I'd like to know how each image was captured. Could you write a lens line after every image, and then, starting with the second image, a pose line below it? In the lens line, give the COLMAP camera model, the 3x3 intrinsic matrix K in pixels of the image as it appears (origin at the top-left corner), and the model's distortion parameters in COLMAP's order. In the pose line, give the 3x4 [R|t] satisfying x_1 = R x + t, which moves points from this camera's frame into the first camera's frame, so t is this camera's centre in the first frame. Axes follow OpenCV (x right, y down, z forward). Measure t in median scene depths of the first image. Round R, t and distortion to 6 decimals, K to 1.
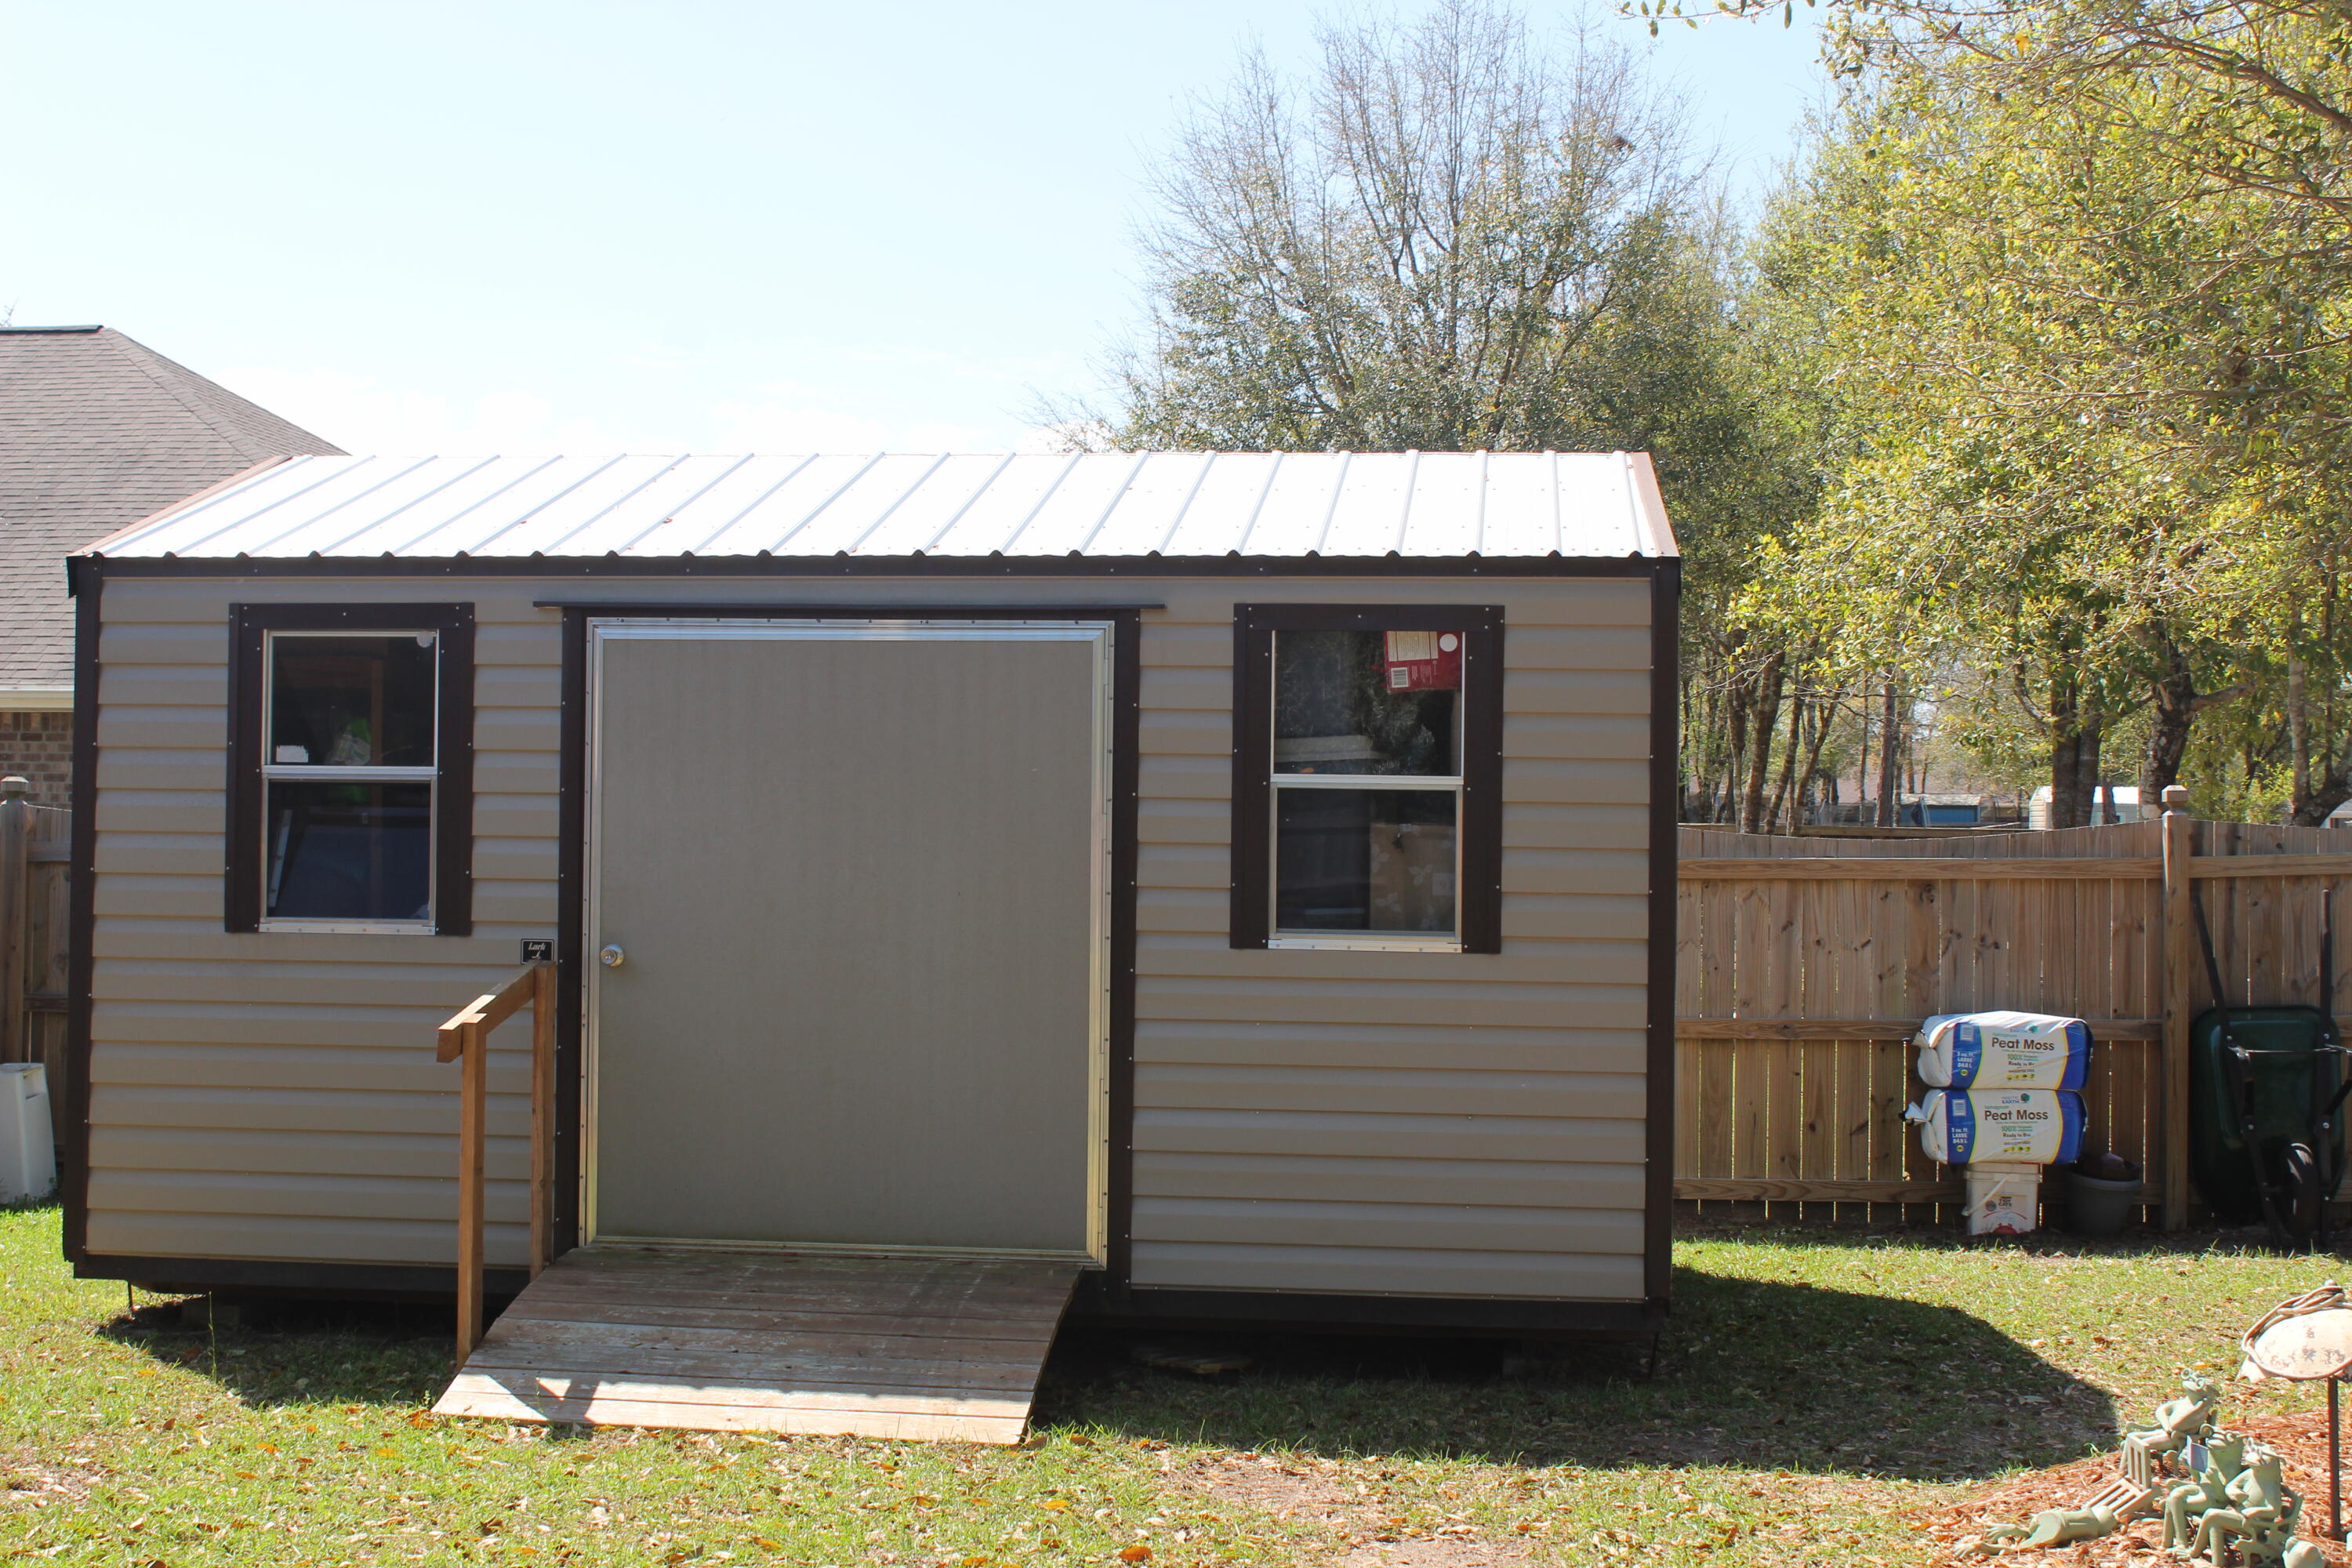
lens RADIAL K [[3109.6, 0, 1101.1], [0, 3109.6, 779.7], [0, 0, 1]] dist [-0.010568, 0.000000]
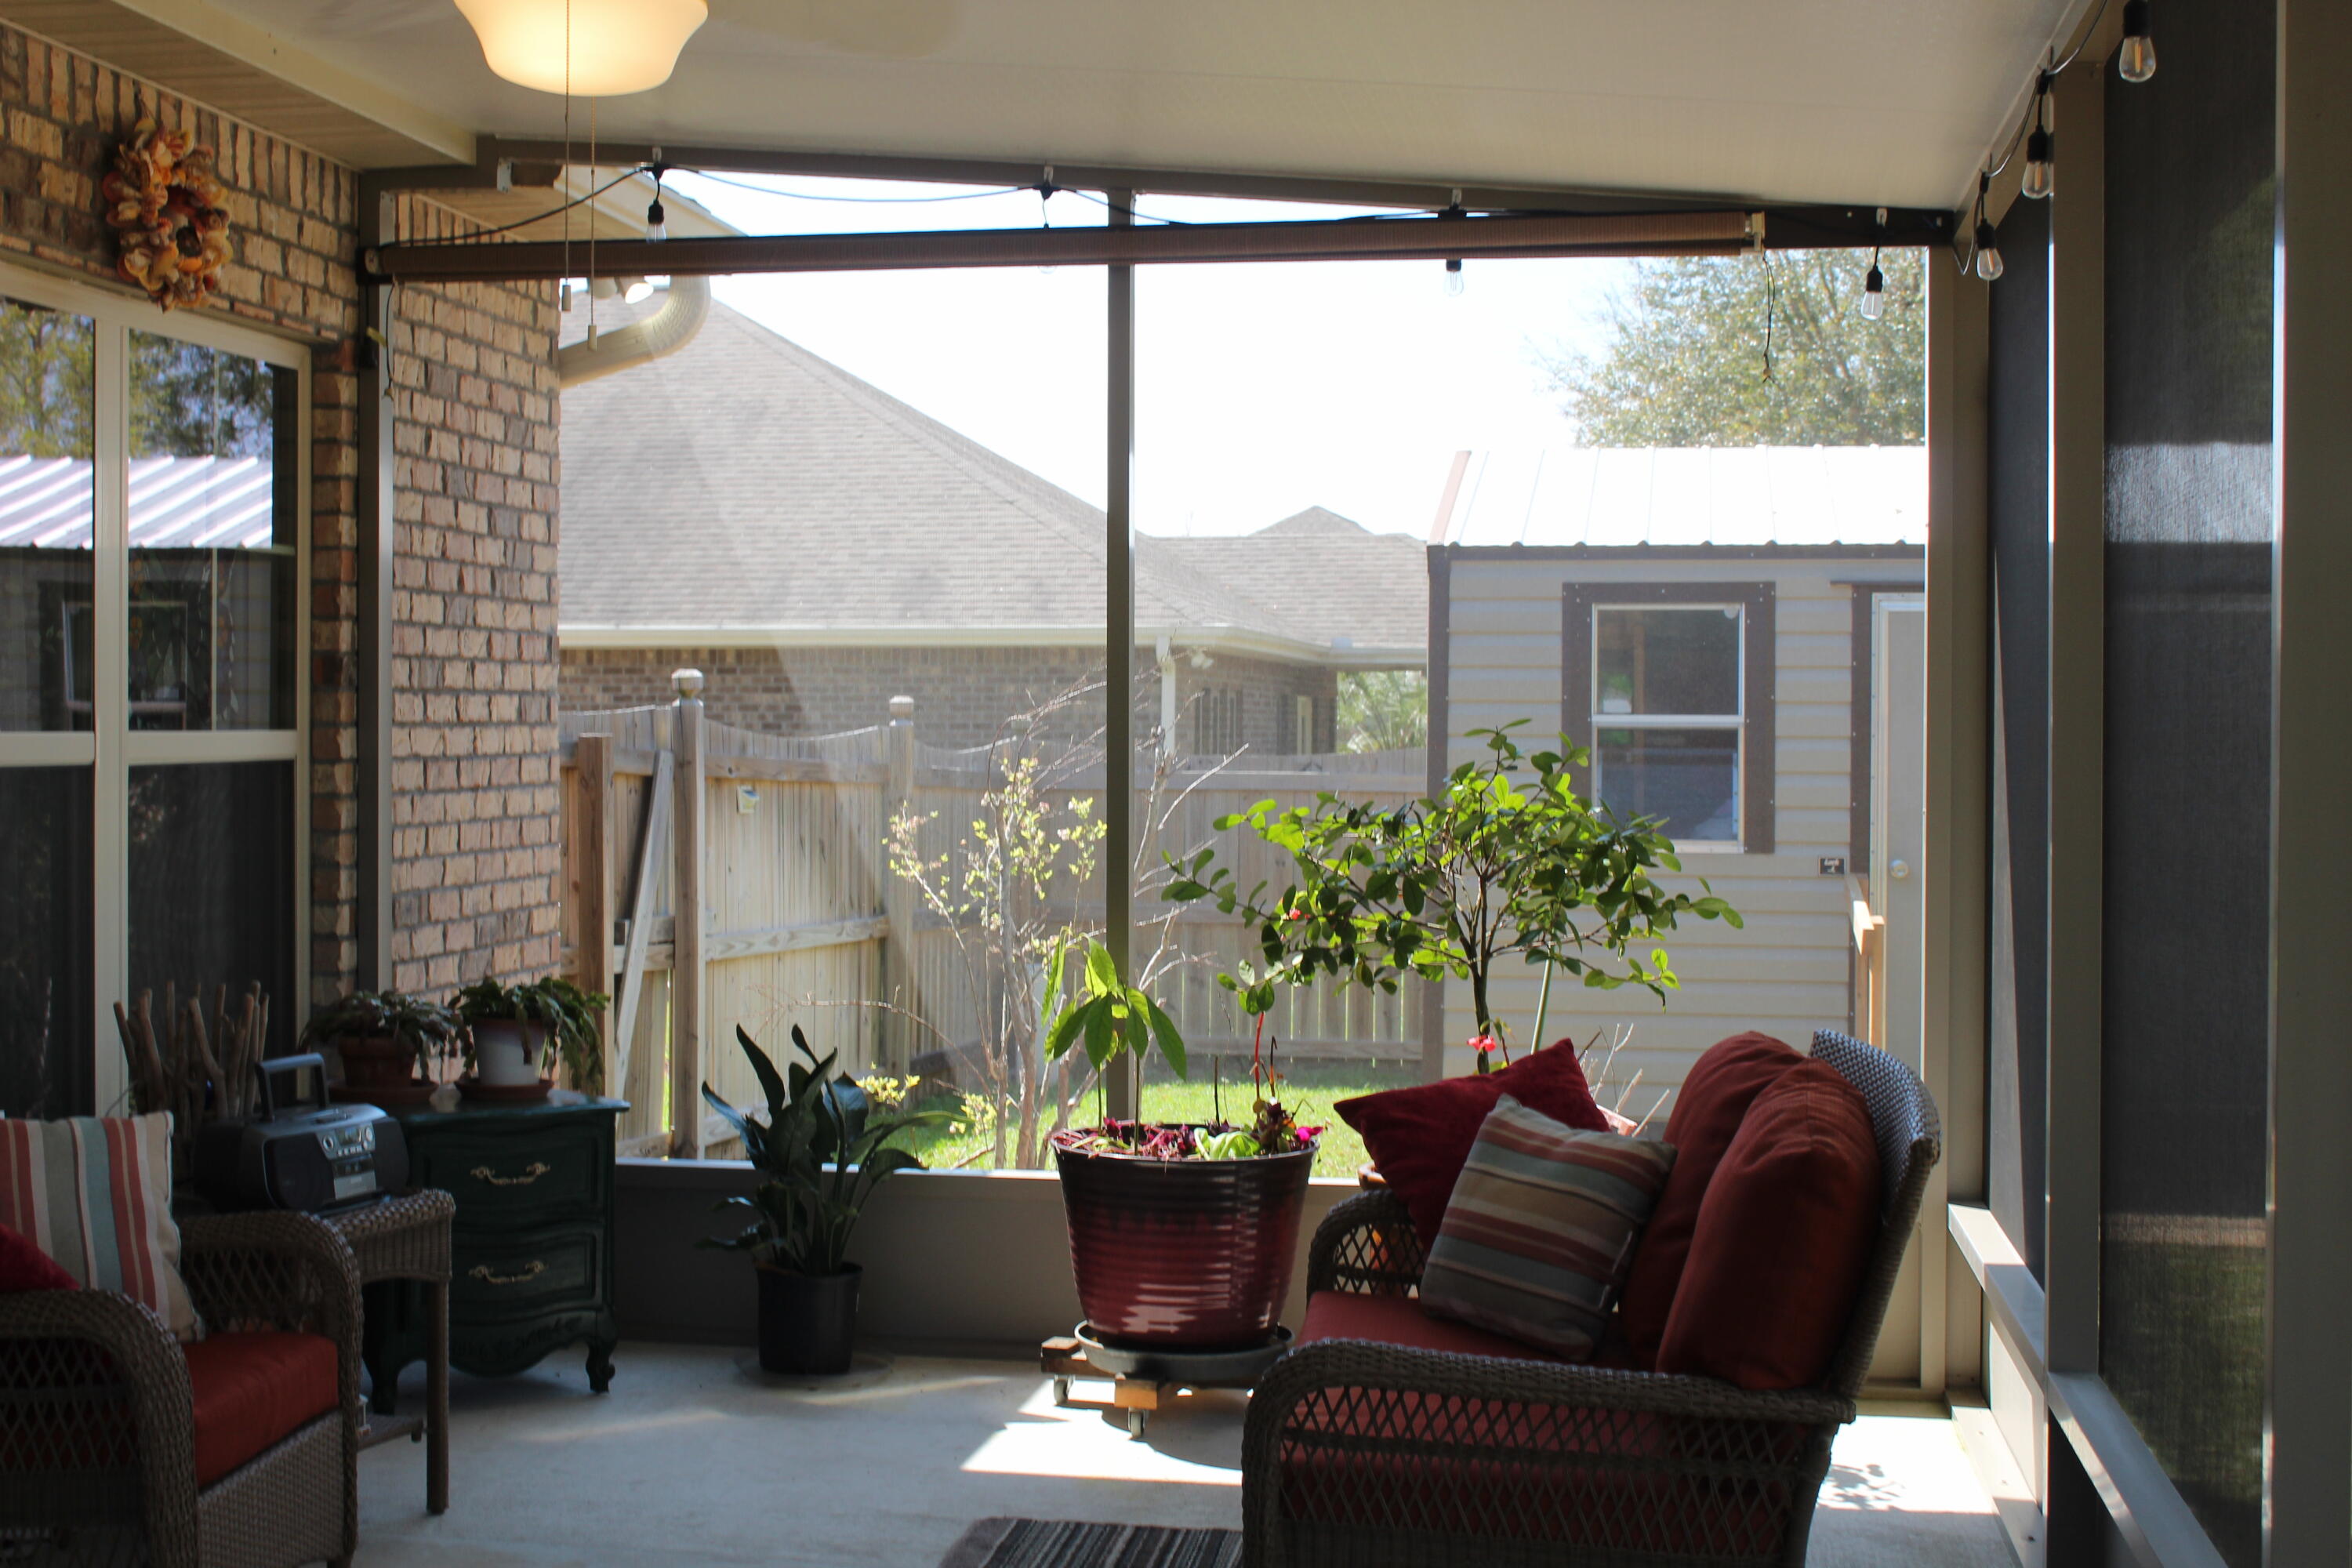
lens RADIAL K [[3109.6, 0, 1169.3], [0, 3109.6, 773.7], [0, 0, 1]] dist [-0.010568, 0.000000]
pose [[0.999190, -0.005041, -0.039927, -0.351678], [0.006104, 0.999629, 0.026560, -0.013803], [0.039778, -0.026782, 0.998850, -0.207741]]
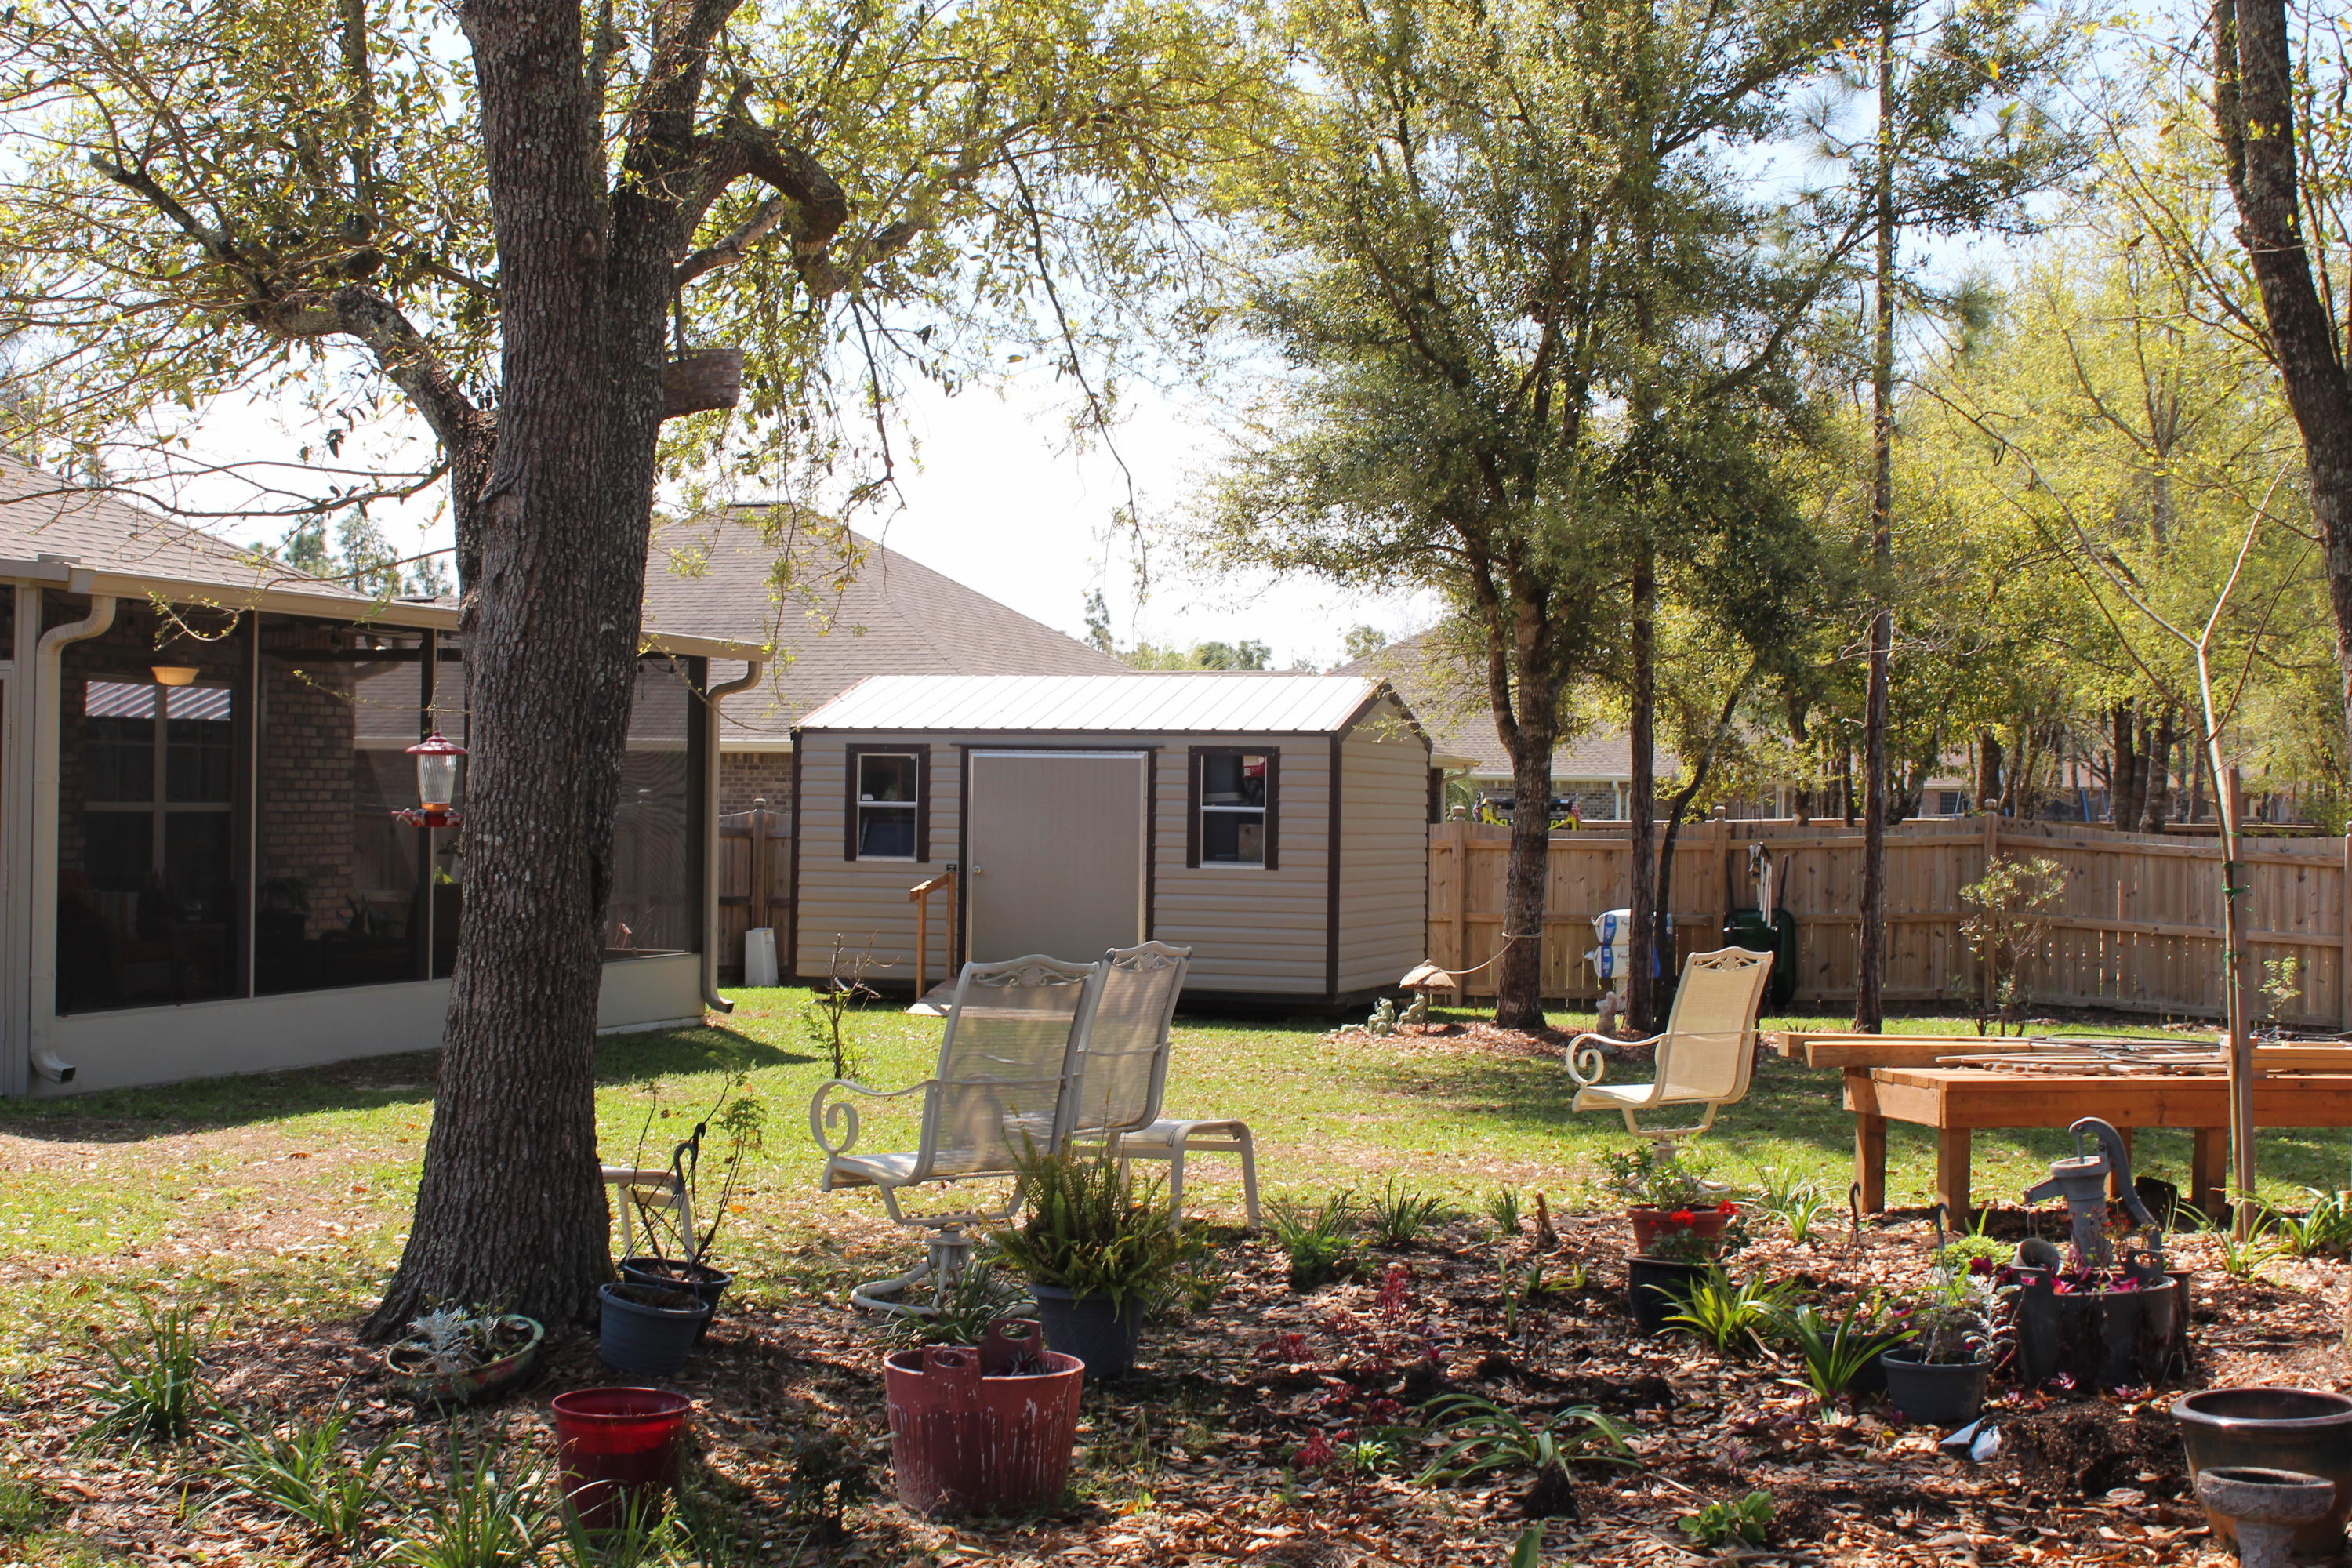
lens RADIAL K [[3109.6, 0, 1171.2], [0, 3109.6, 783.7], [0, 0, 1]] dist [-0.010568, 0.000000]
pose [[0.983153, 0.001984, -0.182775, 0.474485], [-0.001348, 0.999993, 0.003604, -0.028273], [0.182781, -0.003297, 0.983148, -1.553645]]
